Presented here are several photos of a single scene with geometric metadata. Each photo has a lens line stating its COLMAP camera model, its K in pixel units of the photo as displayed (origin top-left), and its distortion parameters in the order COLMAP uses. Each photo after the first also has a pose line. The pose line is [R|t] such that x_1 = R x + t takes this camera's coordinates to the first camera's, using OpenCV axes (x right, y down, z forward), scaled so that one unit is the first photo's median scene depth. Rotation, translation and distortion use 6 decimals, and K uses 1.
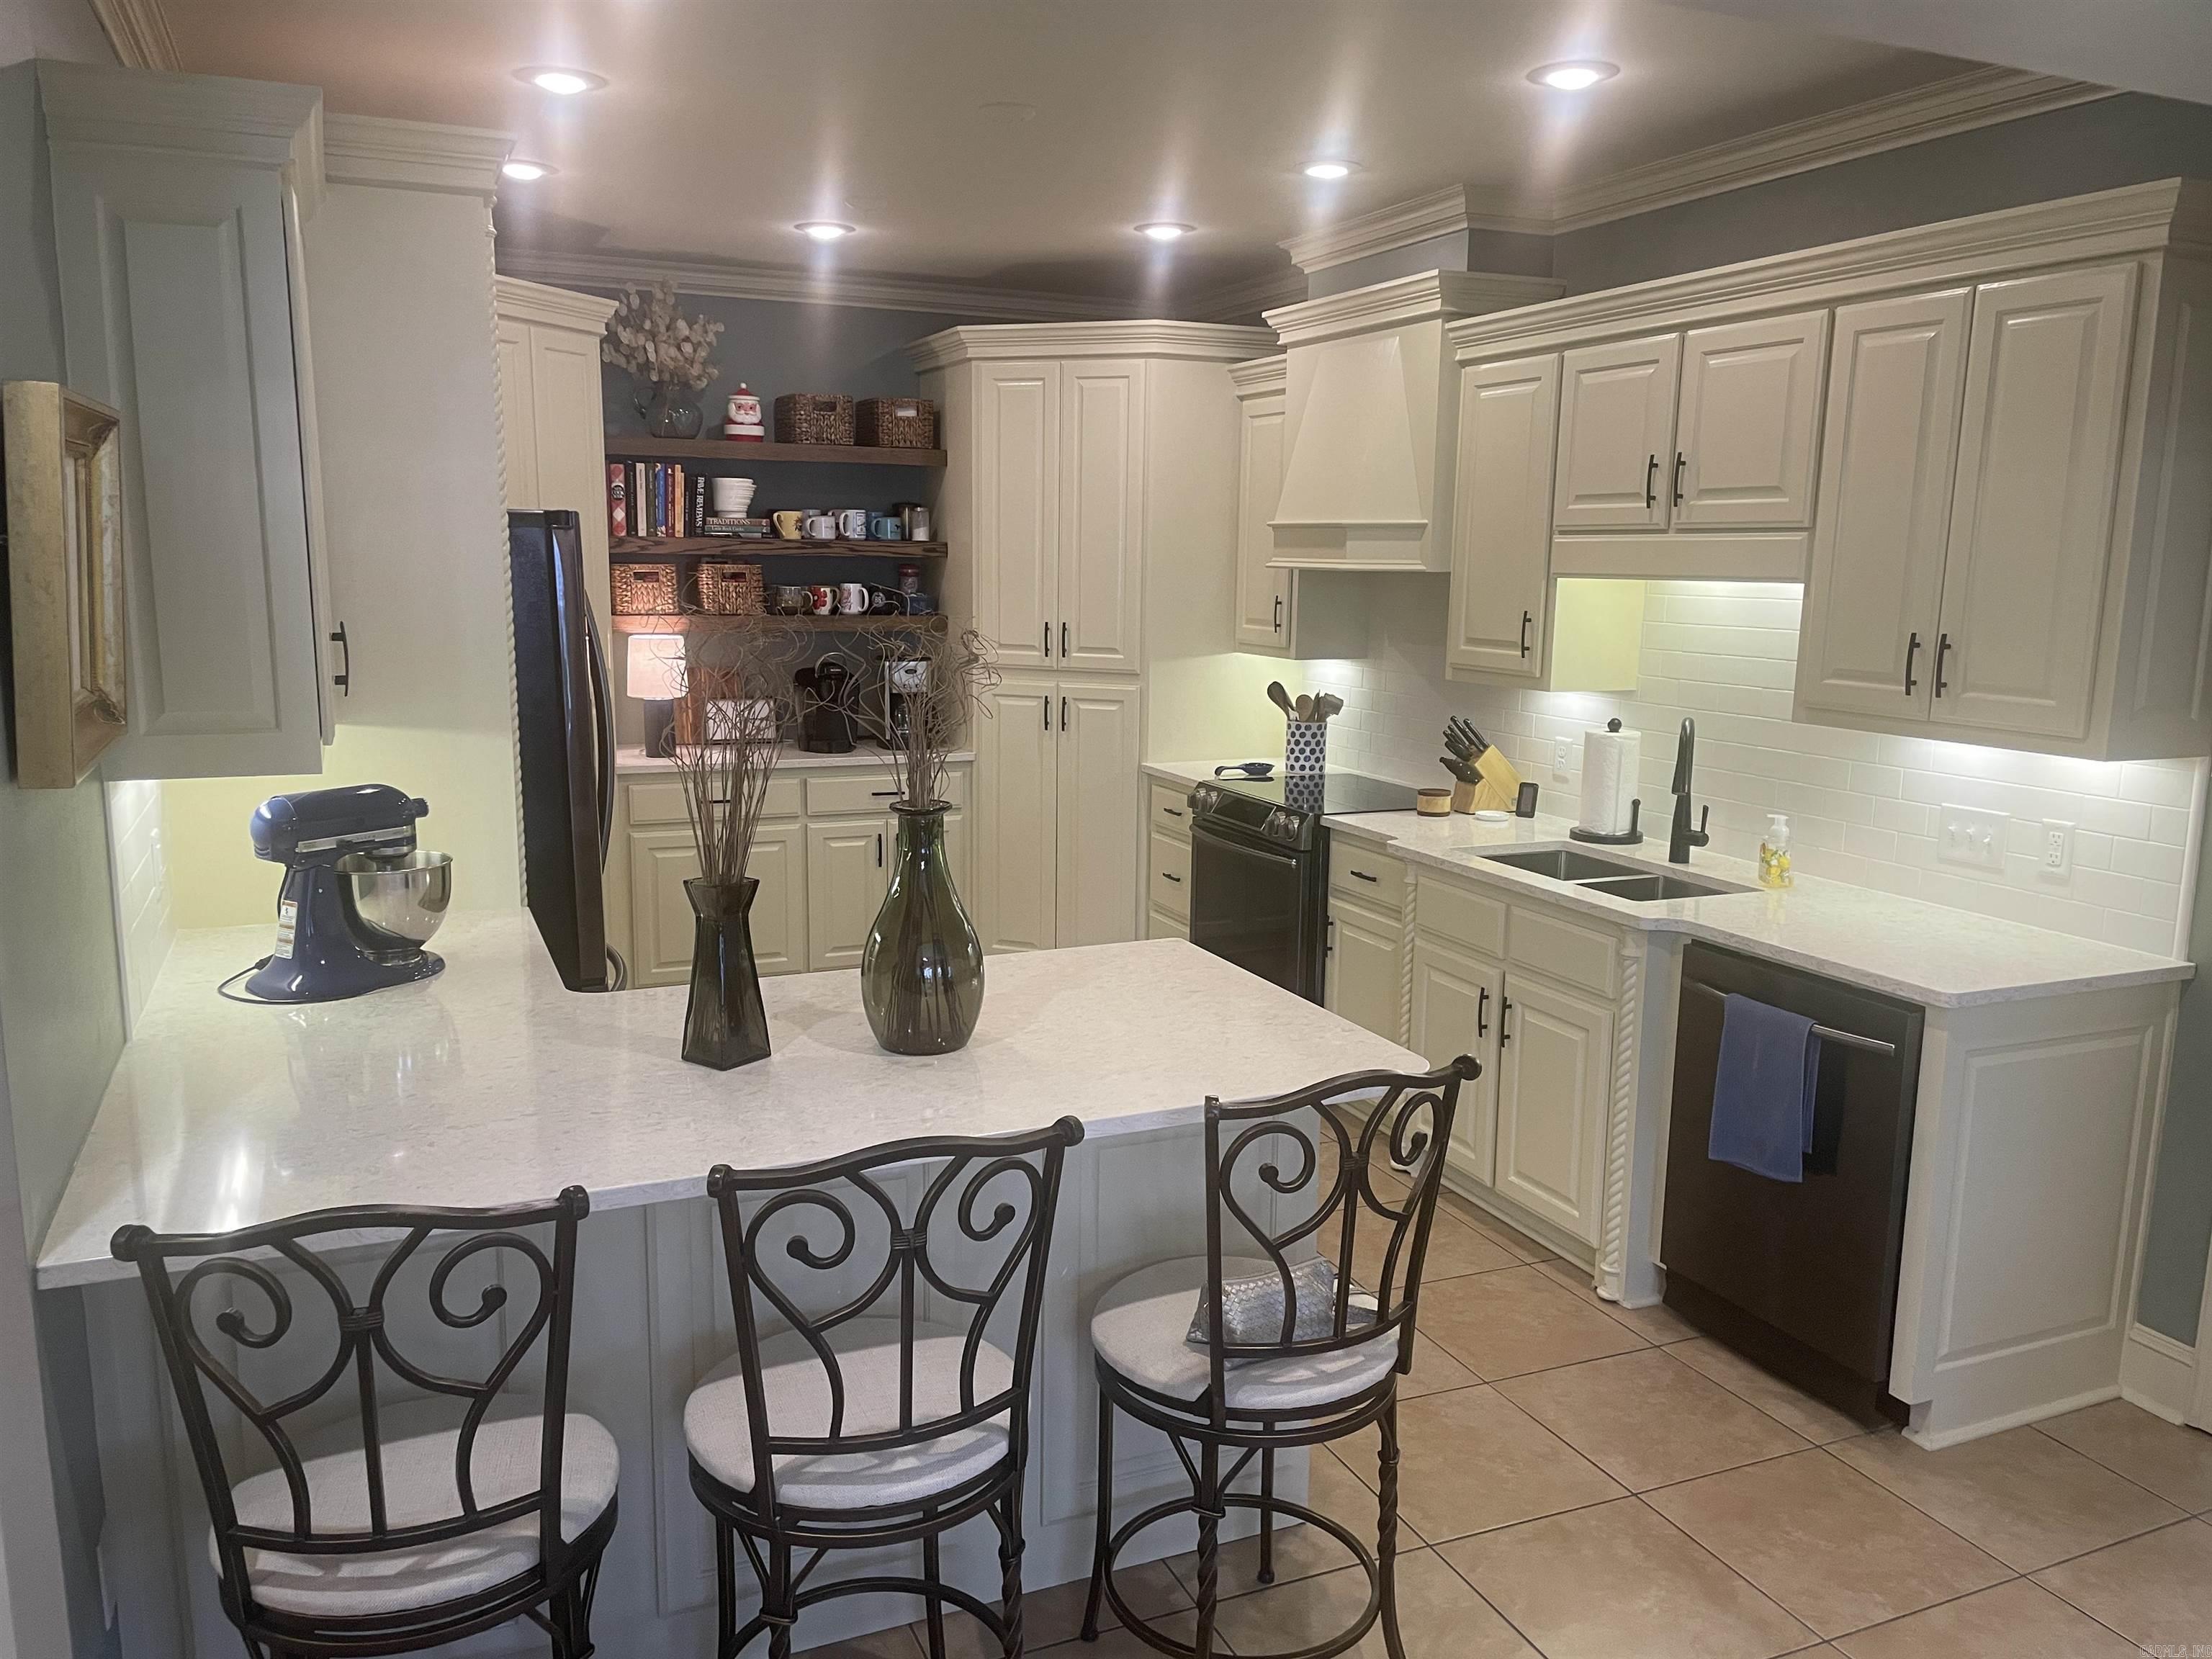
lens RADIAL K [[1668.6, 0, 1117.9], [0, 1668.6, 847.2], [0, 0, 1]] dist [0.081411, -0.101837]
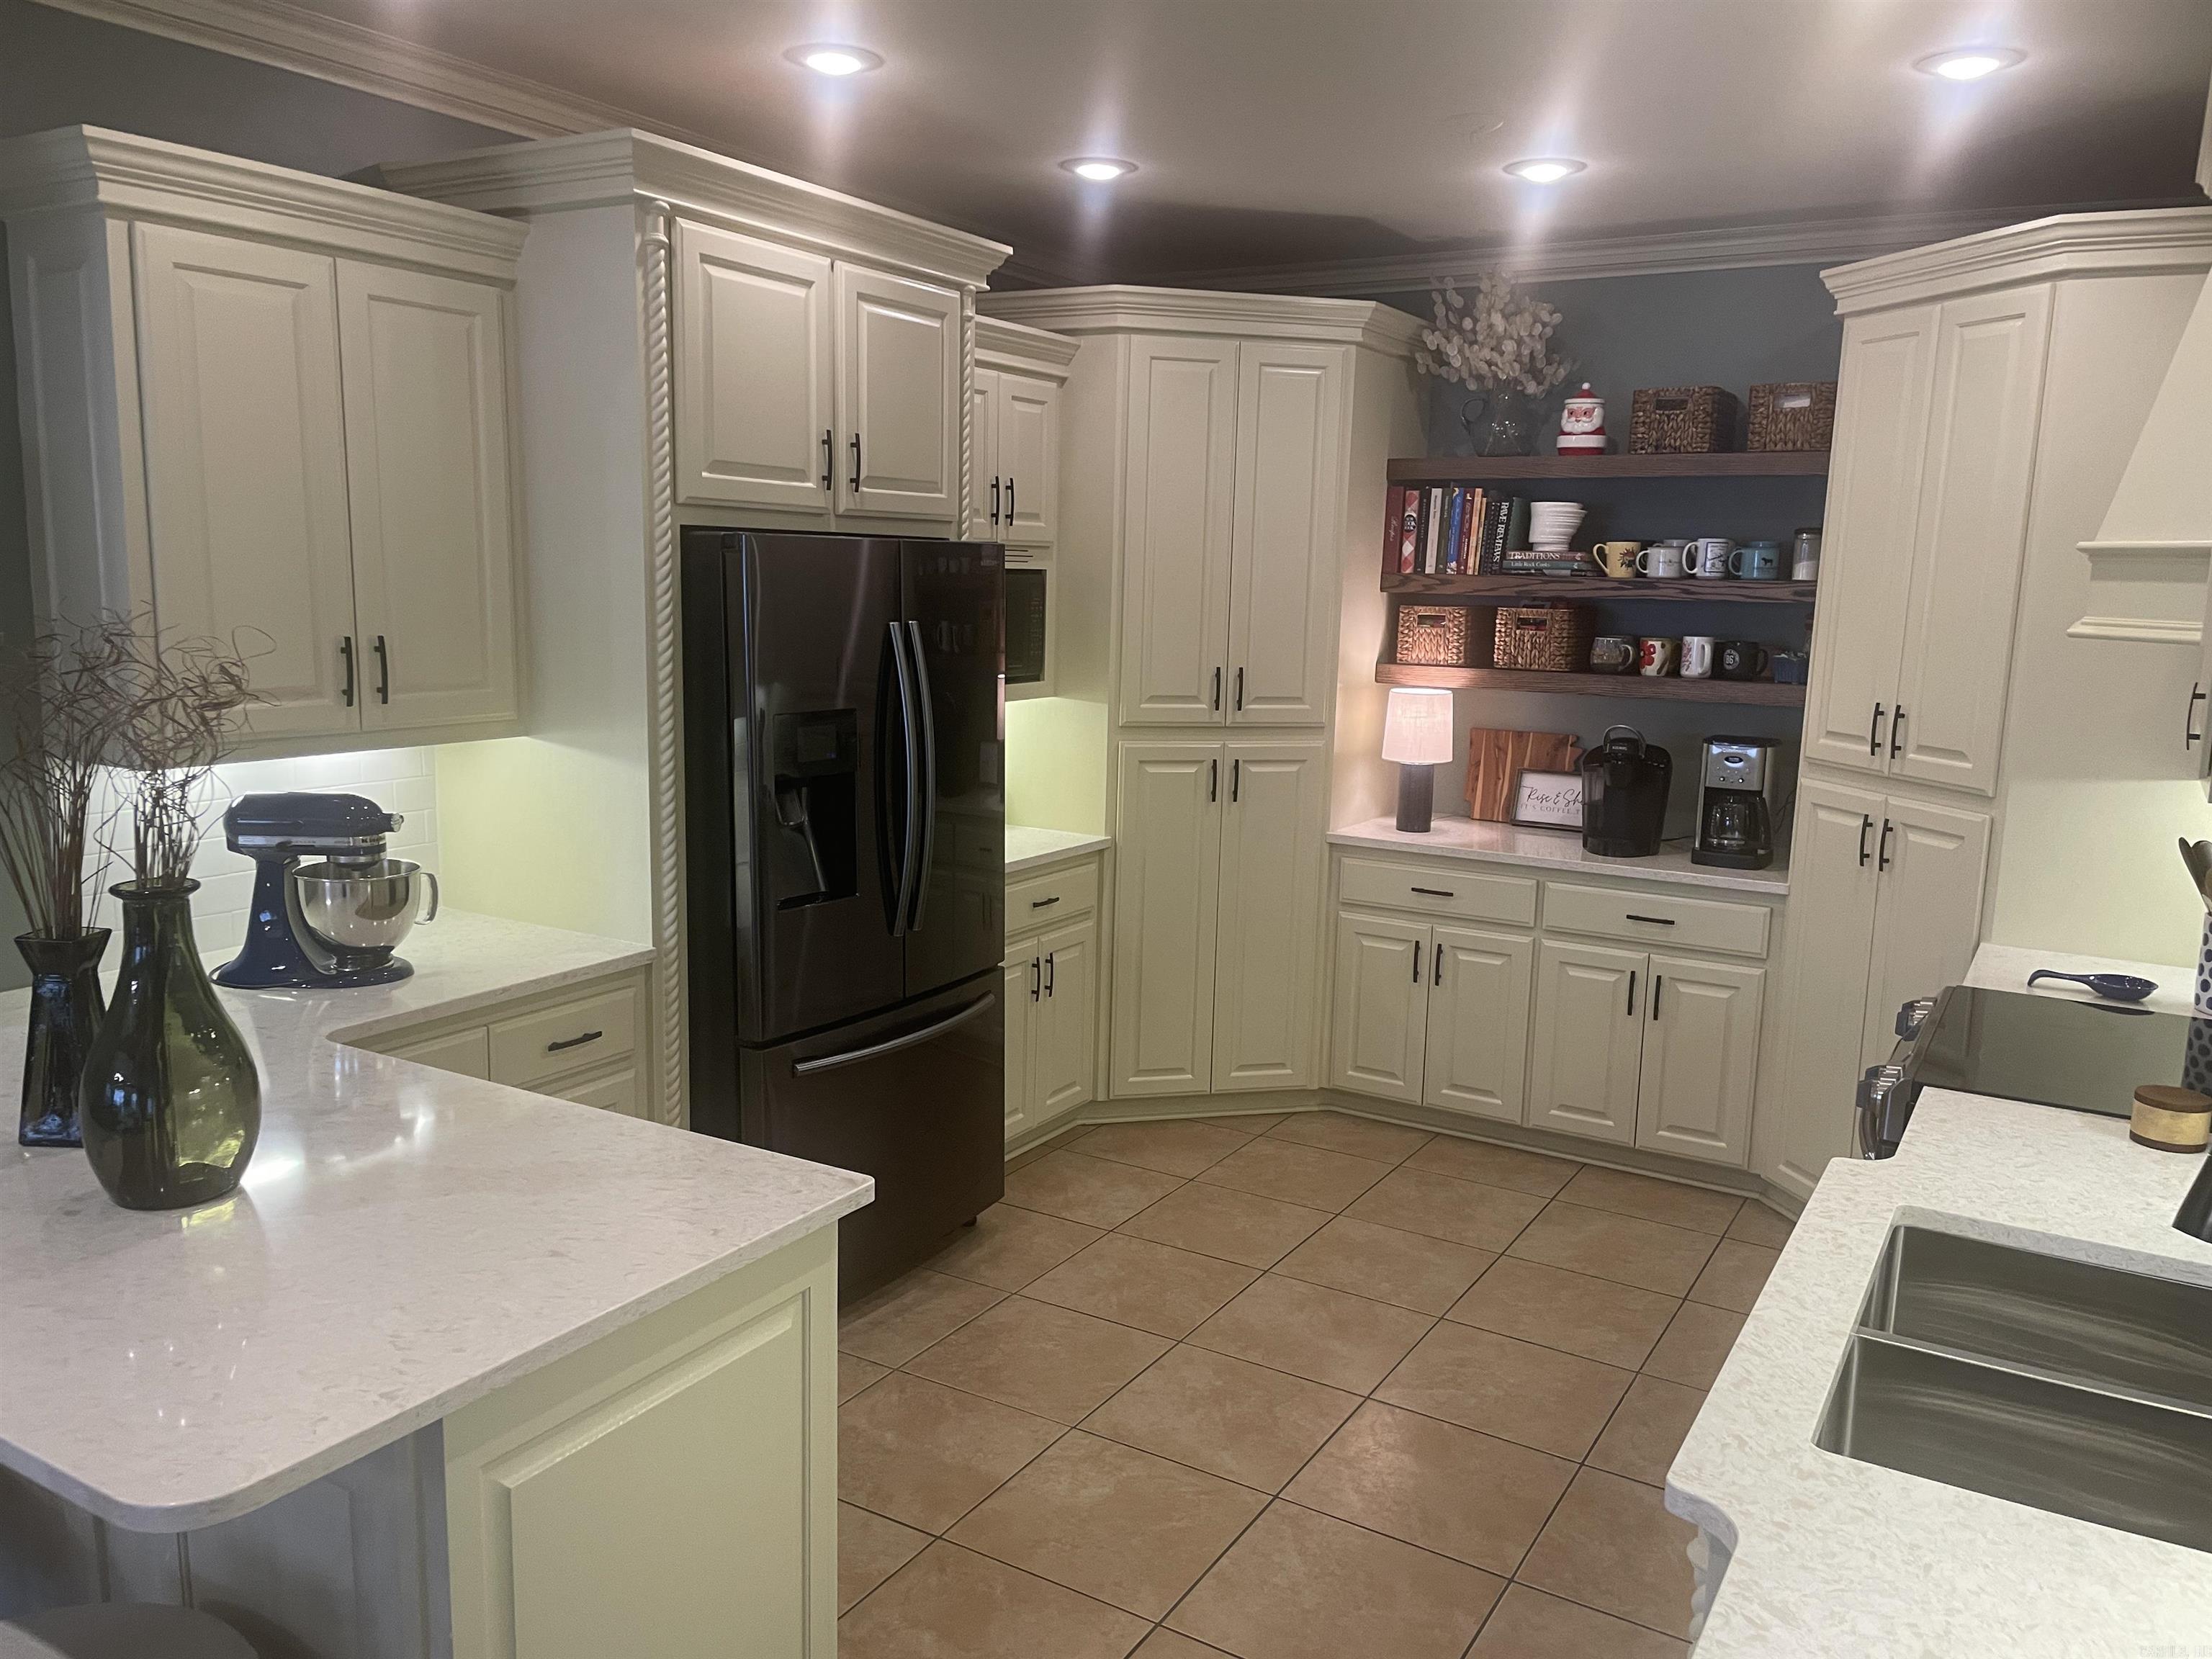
lens RADIAL K [[1668.6, 0, 1117.9], [0, 1668.6, 847.2], [0, 0, 1]] dist [0.081411, -0.101837]
pose [[0.573285, 0.138231, -0.807611, 0.326501], [-0.161599, 0.985381, 0.053947, -0.066381], [0.803262, 0.099582, 0.587242, 0.375921]]
